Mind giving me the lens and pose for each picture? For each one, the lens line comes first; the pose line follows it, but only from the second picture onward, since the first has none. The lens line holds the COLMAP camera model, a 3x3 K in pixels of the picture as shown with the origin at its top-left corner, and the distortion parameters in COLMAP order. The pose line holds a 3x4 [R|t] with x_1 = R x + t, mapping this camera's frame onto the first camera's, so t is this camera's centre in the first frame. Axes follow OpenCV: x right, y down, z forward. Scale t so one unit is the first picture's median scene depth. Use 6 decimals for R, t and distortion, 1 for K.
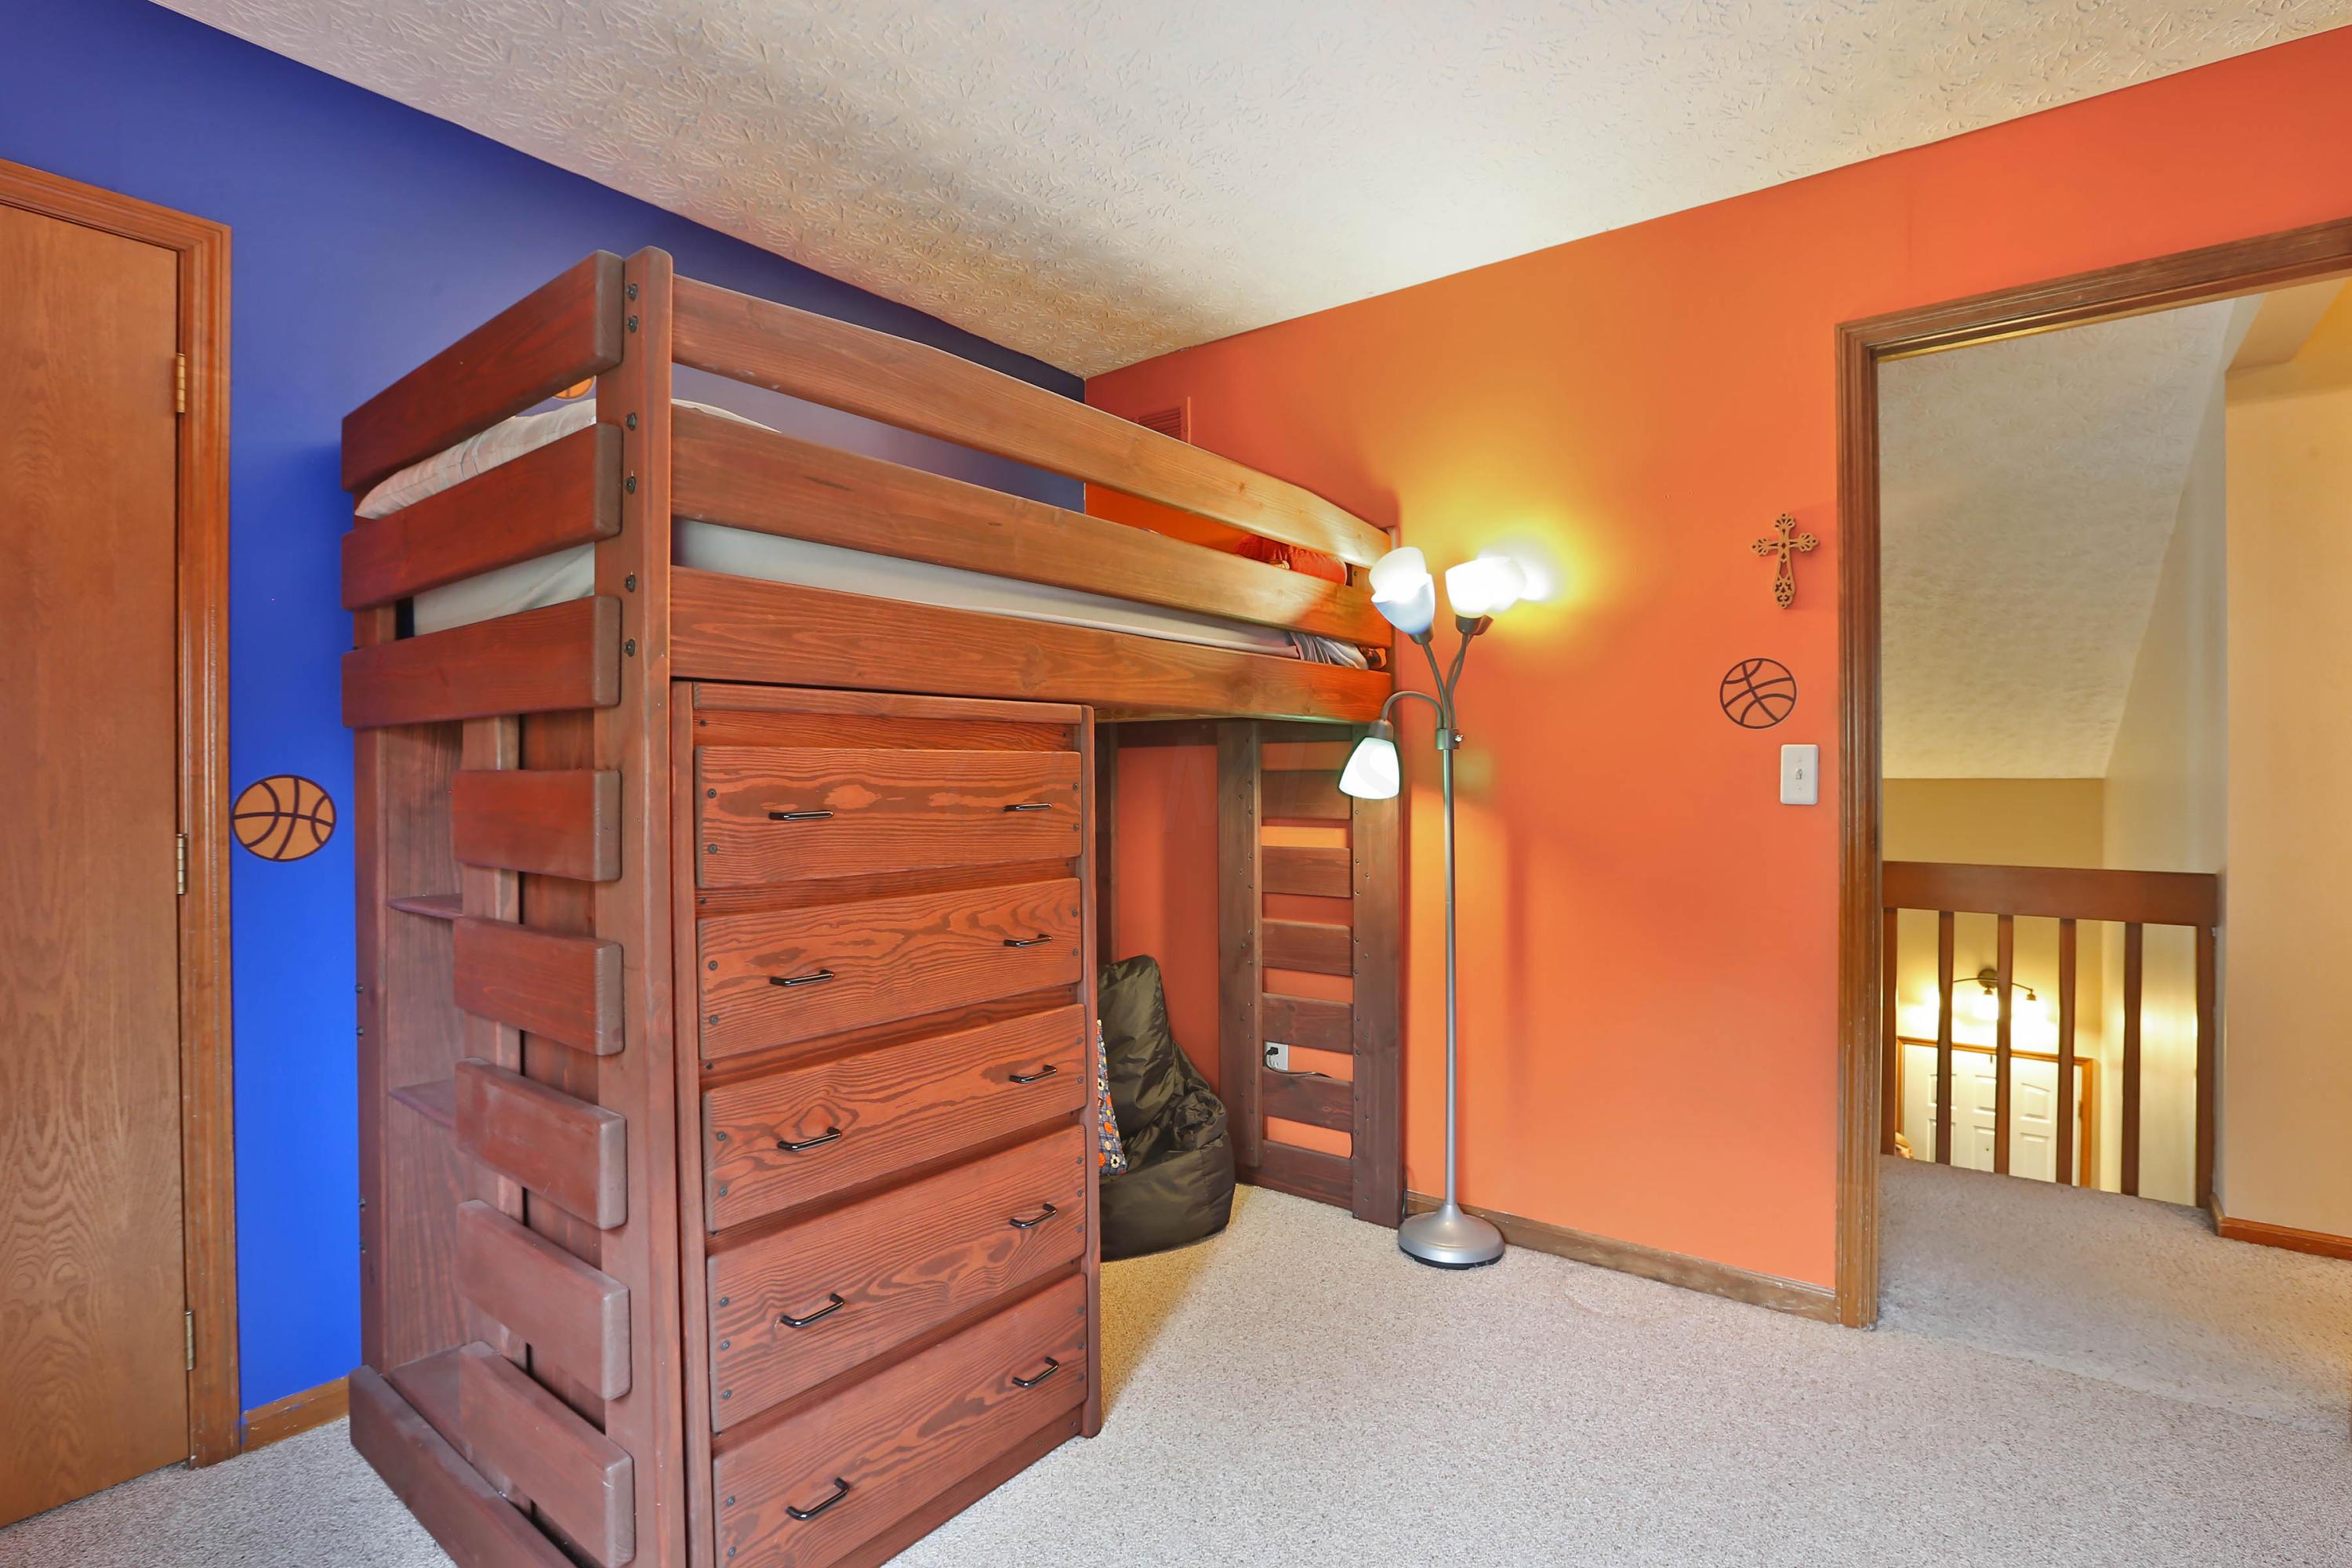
lens RADIAL K [[1121.7, 0, 1170.5], [0, 1121.7, 773.3], [0, 0, 1]] dist [-0.059069, 0.020915]
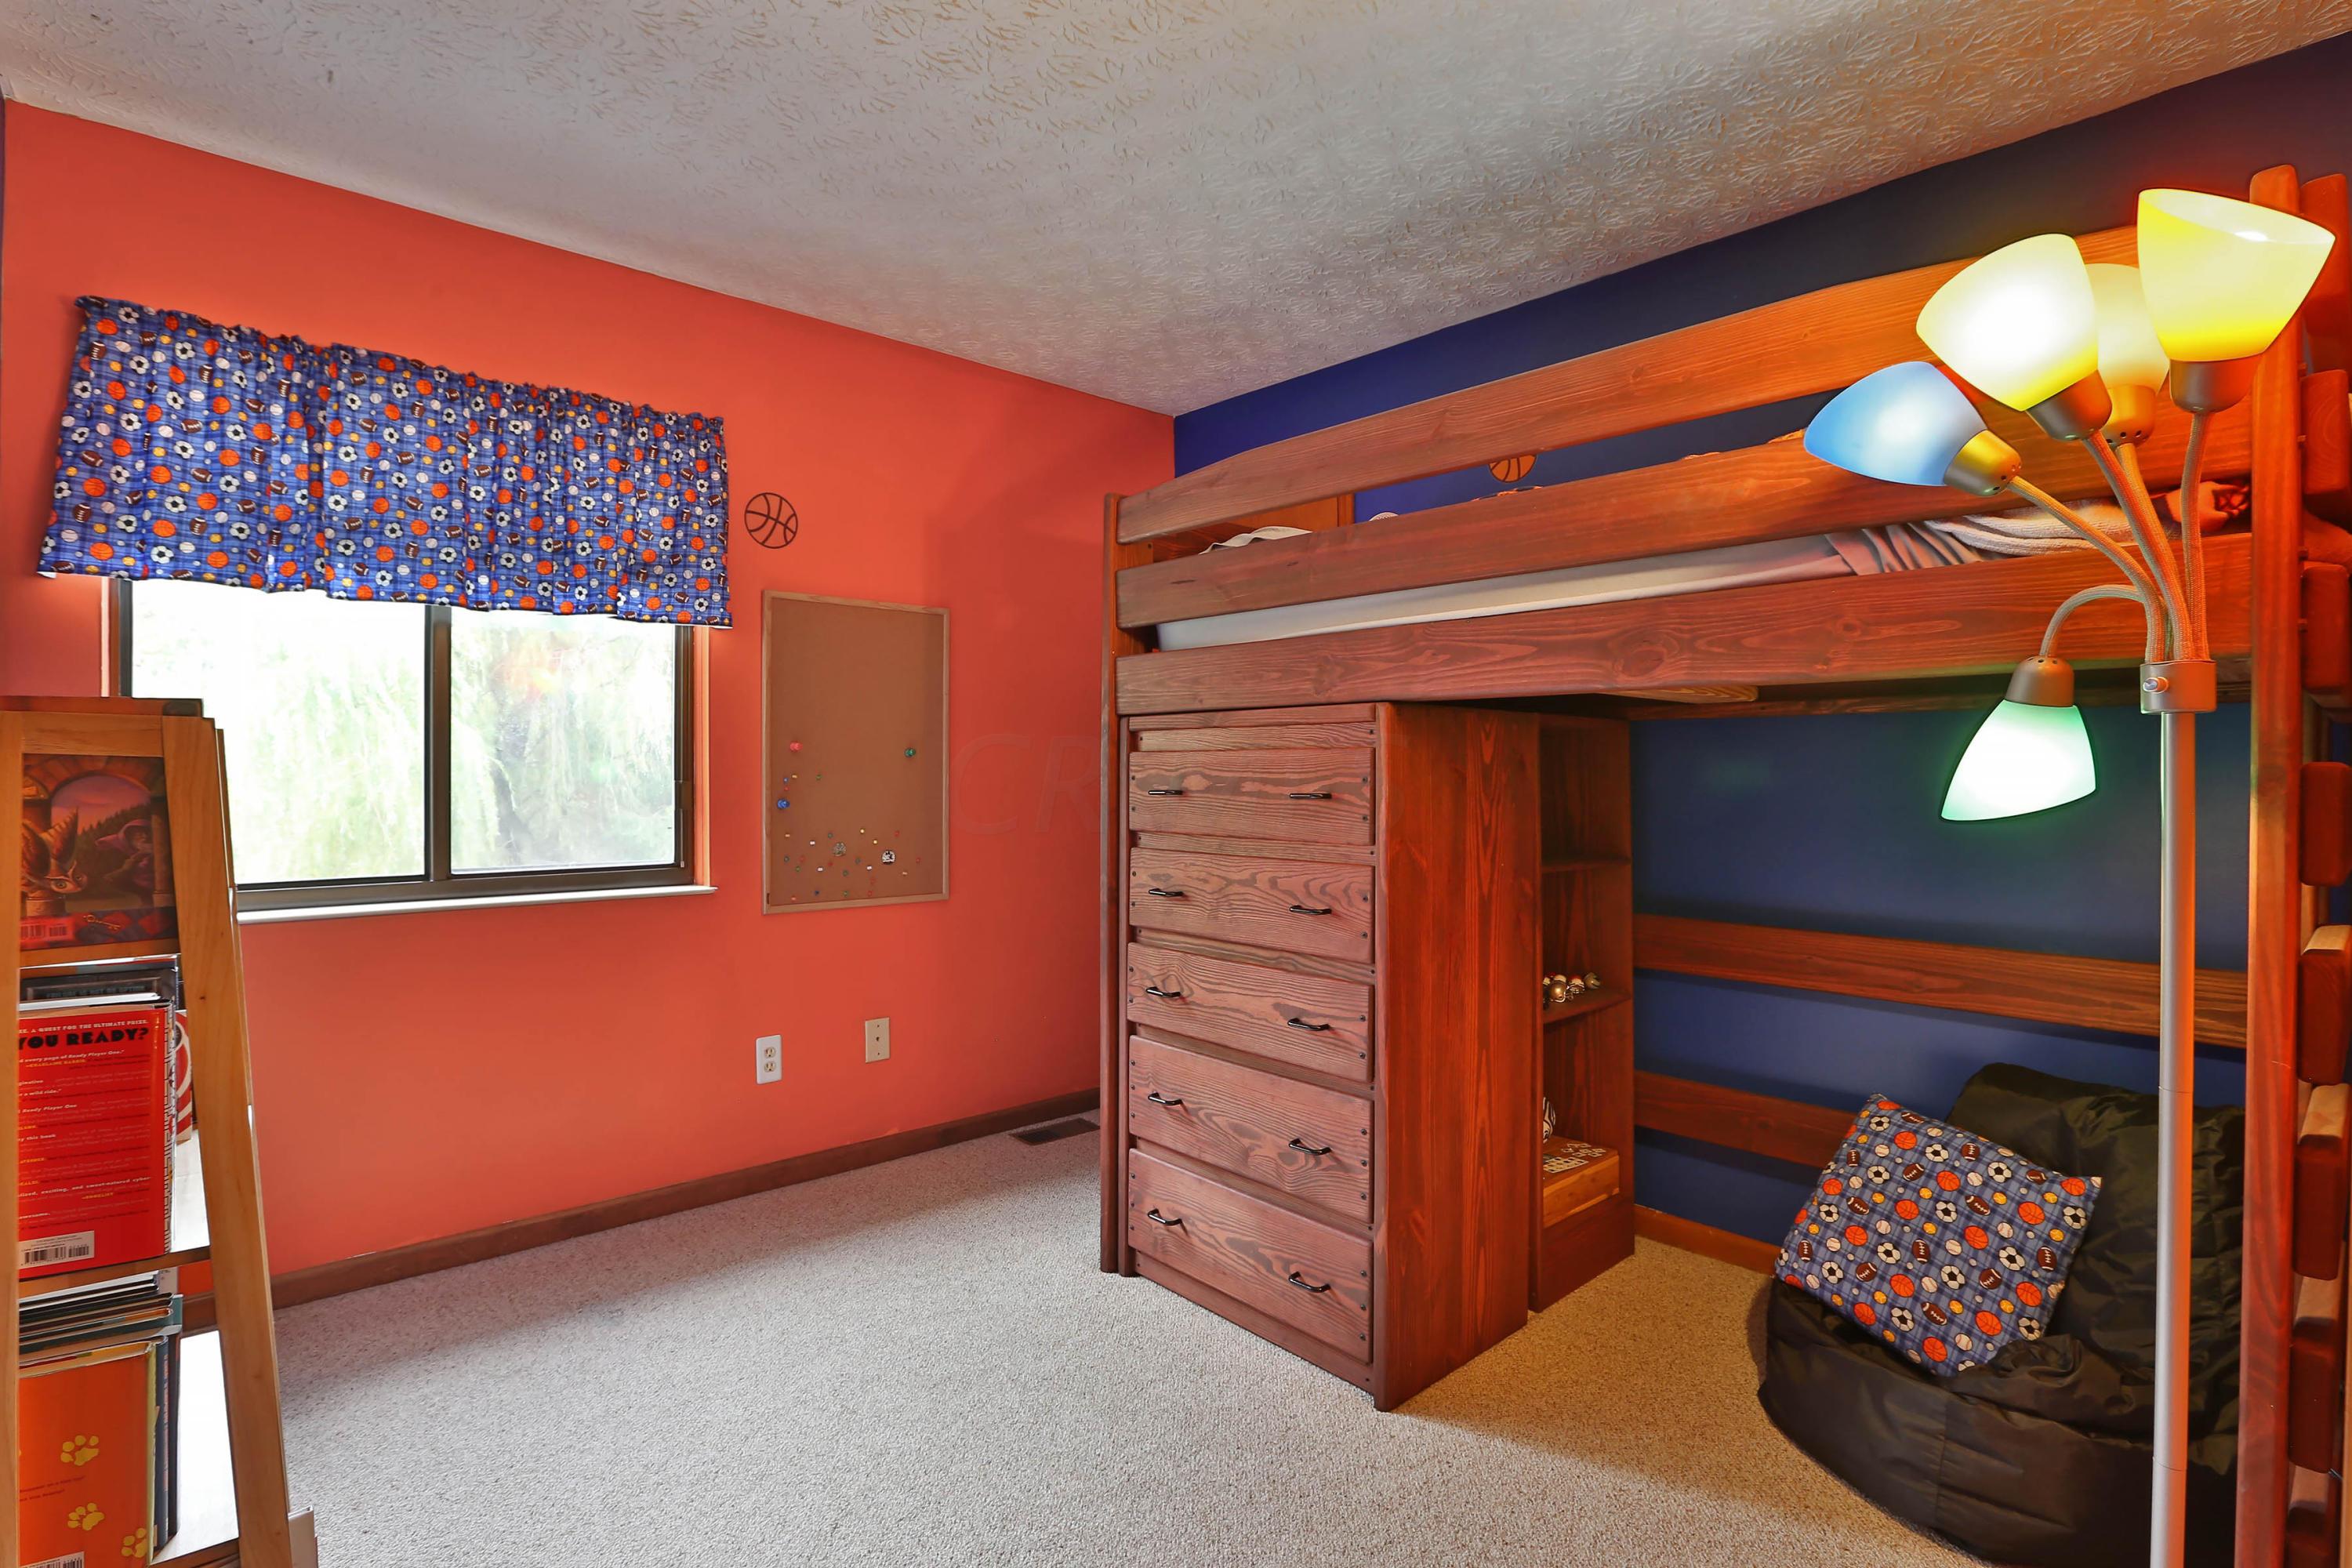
lens RADIAL K [[1121.7, 0, 1170.5], [0, 1121.7, 773.3], [0, 0, 1]] dist [-0.059069, 0.020915]
pose [[-0.181744, 0.006996, -0.983321, 1.095911], [-0.001430, 0.999972, 0.007379, -0.002470], [0.983345, 0.002747, -0.181729, 1.113267]]
